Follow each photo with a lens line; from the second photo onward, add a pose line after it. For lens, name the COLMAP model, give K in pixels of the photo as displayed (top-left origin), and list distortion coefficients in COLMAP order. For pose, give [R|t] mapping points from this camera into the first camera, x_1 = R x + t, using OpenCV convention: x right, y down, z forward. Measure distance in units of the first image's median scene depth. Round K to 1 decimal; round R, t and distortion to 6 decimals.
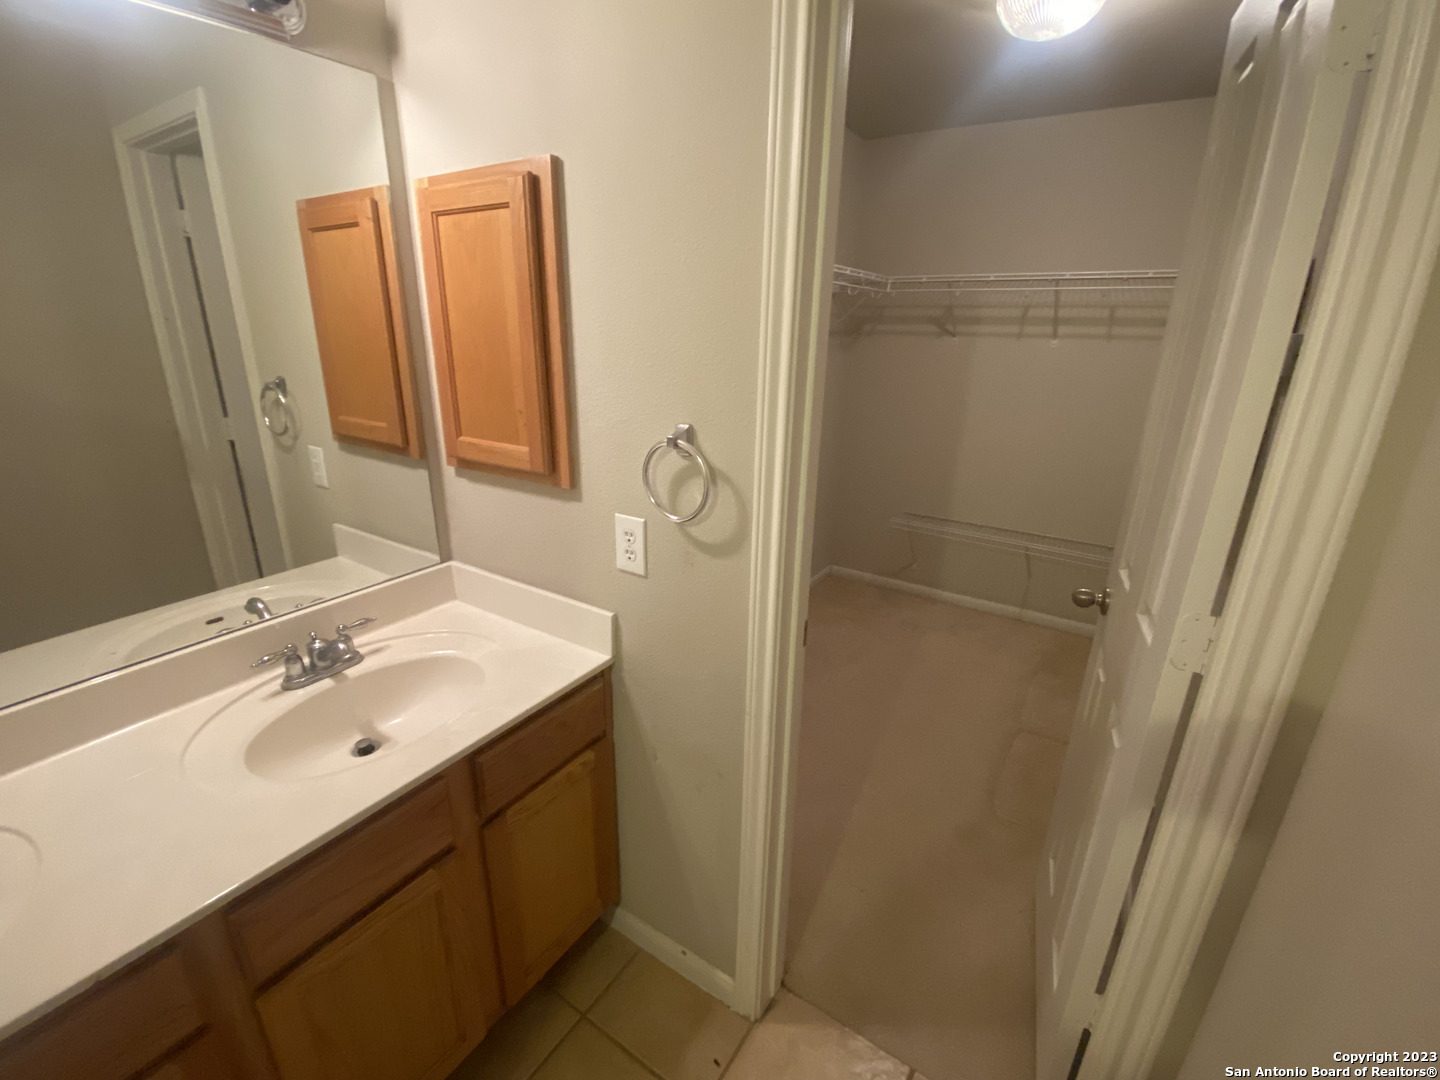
lens RADIAL K [[625.5, 0, 720.0], [0, 625.5, 540.0], [0, 0, 1]] dist [0.019765, -0.021540]
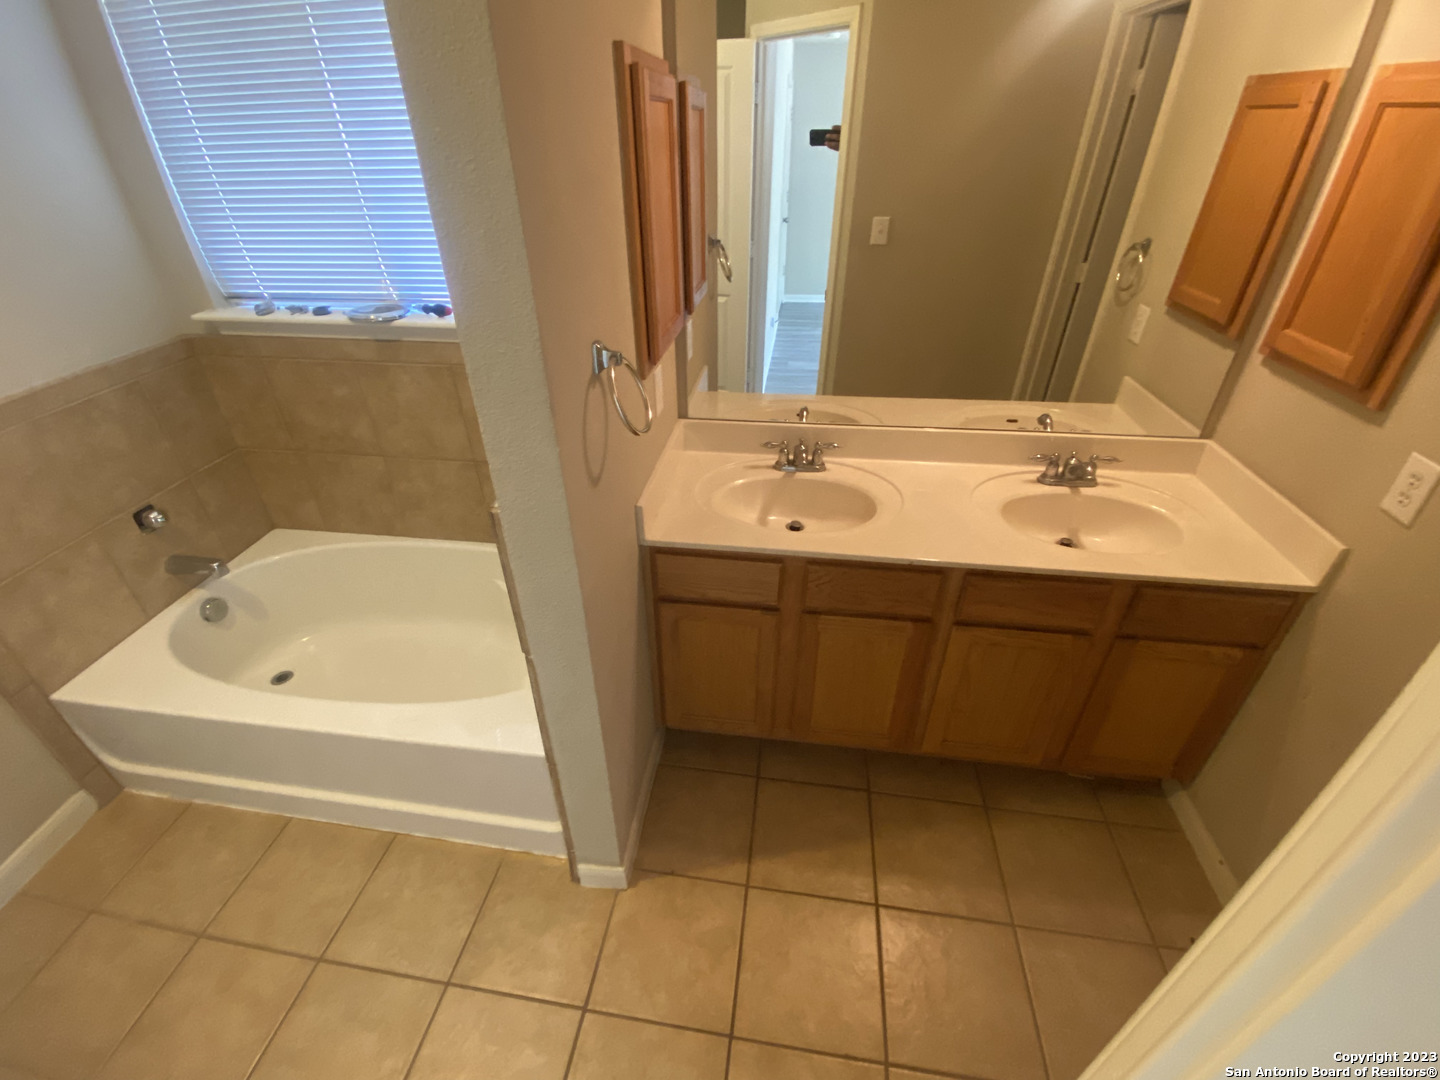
lens RADIAL K [[625.5, 0, 720.0], [0, 625.5, 540.0], [0, 0, 1]] dist [0.019765, -0.021540]
pose [[0.432694, 0.473746, -0.767034, 0.135722], [-0.283508, 0.879142, 0.383057, 0.010821], [0.855803, 0.051713, 0.514710, -0.308947]]
